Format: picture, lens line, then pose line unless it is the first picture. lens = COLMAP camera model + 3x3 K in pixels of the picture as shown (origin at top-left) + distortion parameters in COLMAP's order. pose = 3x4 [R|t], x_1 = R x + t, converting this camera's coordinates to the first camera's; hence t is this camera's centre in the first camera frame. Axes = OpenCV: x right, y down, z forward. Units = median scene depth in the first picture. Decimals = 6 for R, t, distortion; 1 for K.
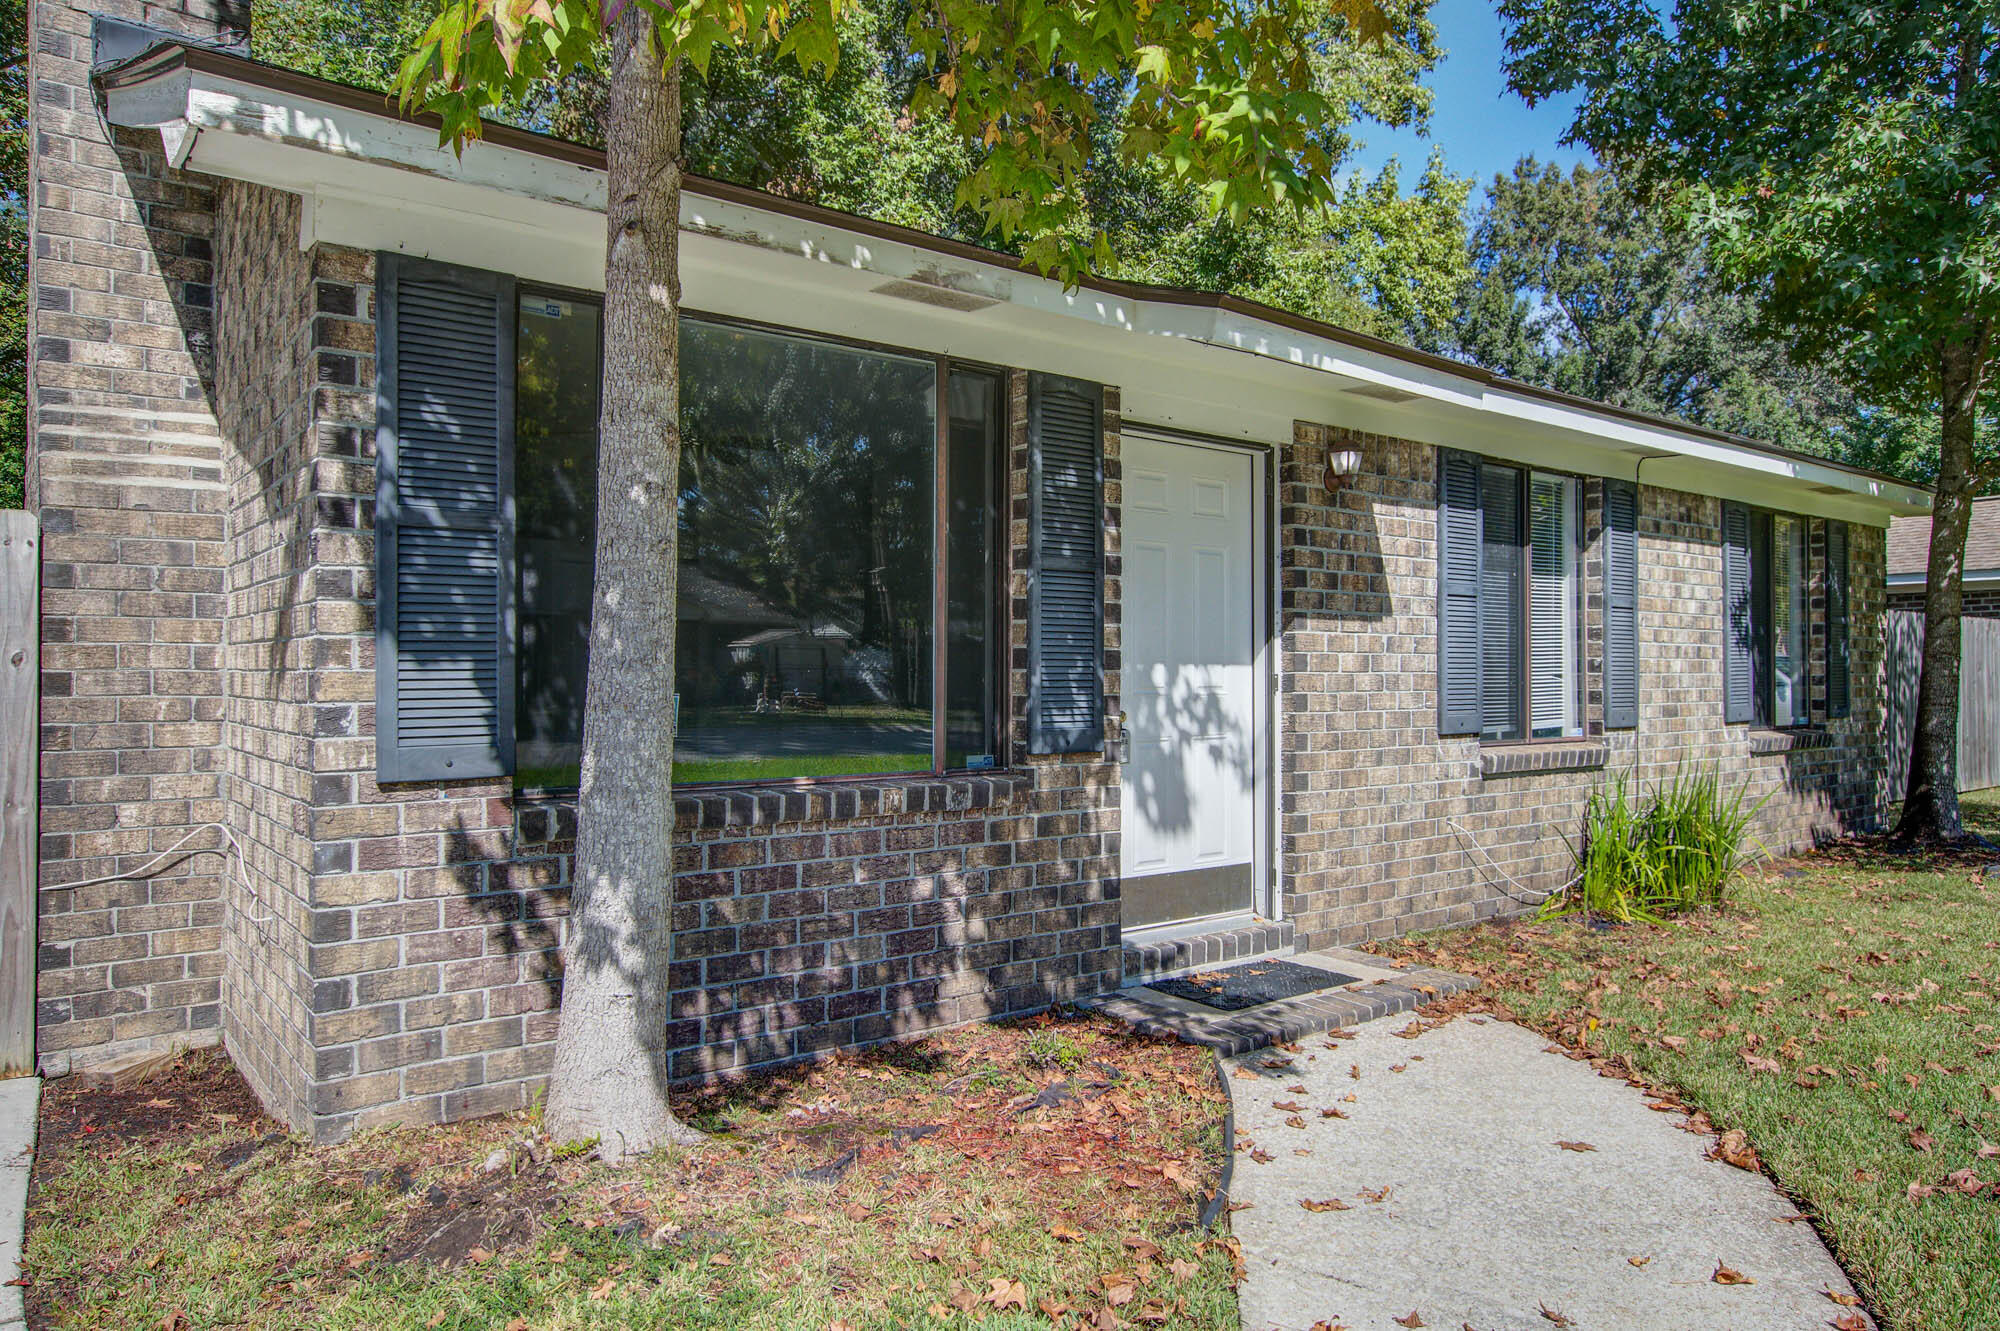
lens RADIAL K [[1319.3, 0, 1012.7], [0, 1319.3, 662.6], [0, 0, 1]] dist [-0.006732, 0.003324]
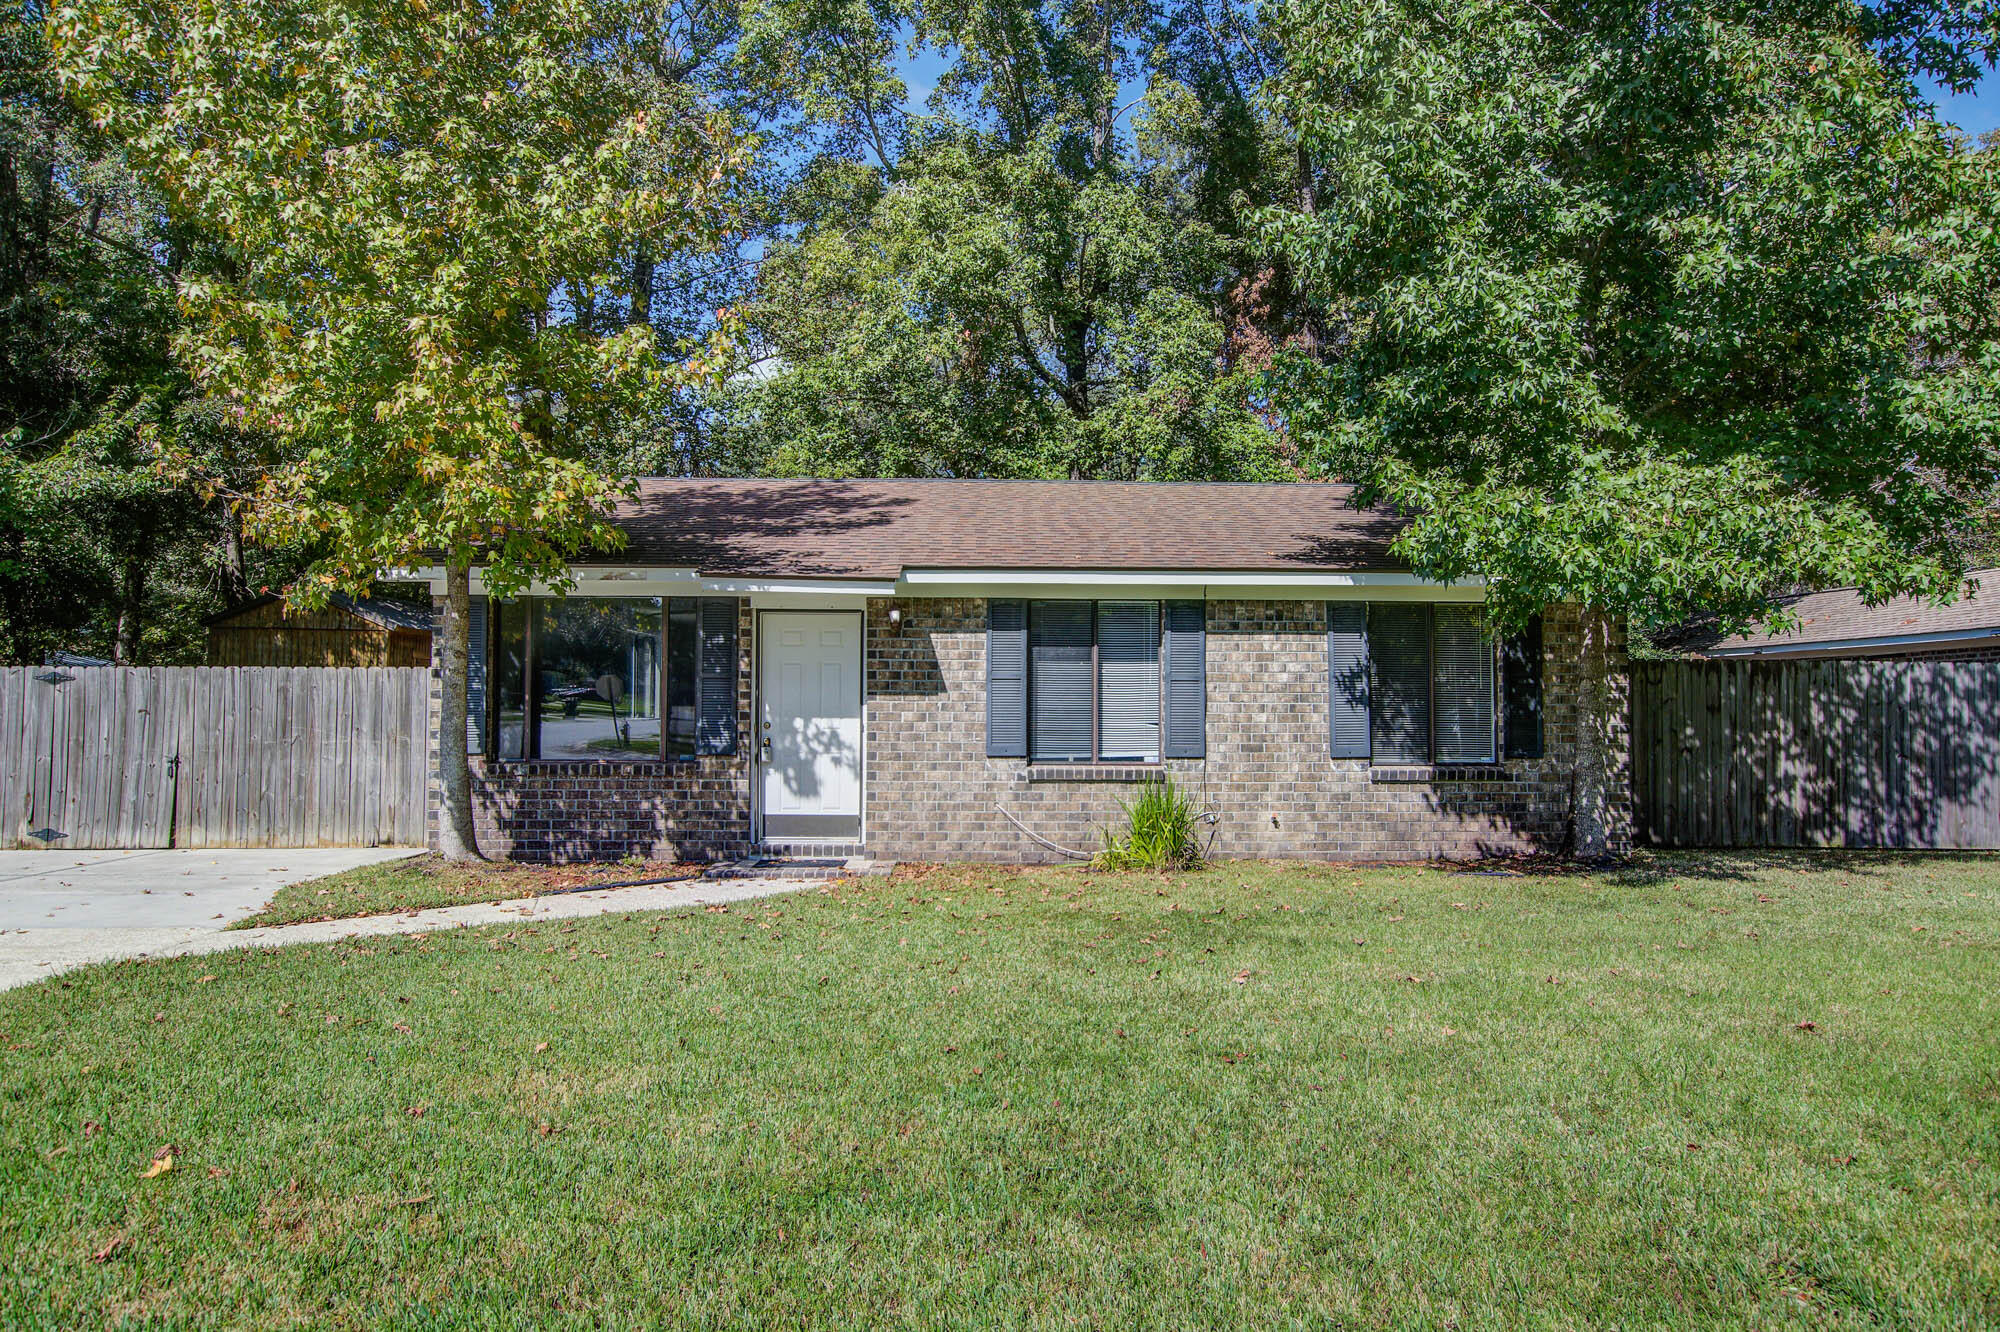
lens RADIAL K [[1267.9, 0, 1012.8], [0, 1267.9, 666.4], [0, 0, 1]] dist [-0.020974, 0.017076]
pose [[0.805205, -0.017175, -0.592748, 1.679160], [0.001586, 0.999639, -0.026810, -0.026871], [0.592994, 0.020647, 0.804942, -0.475416]]
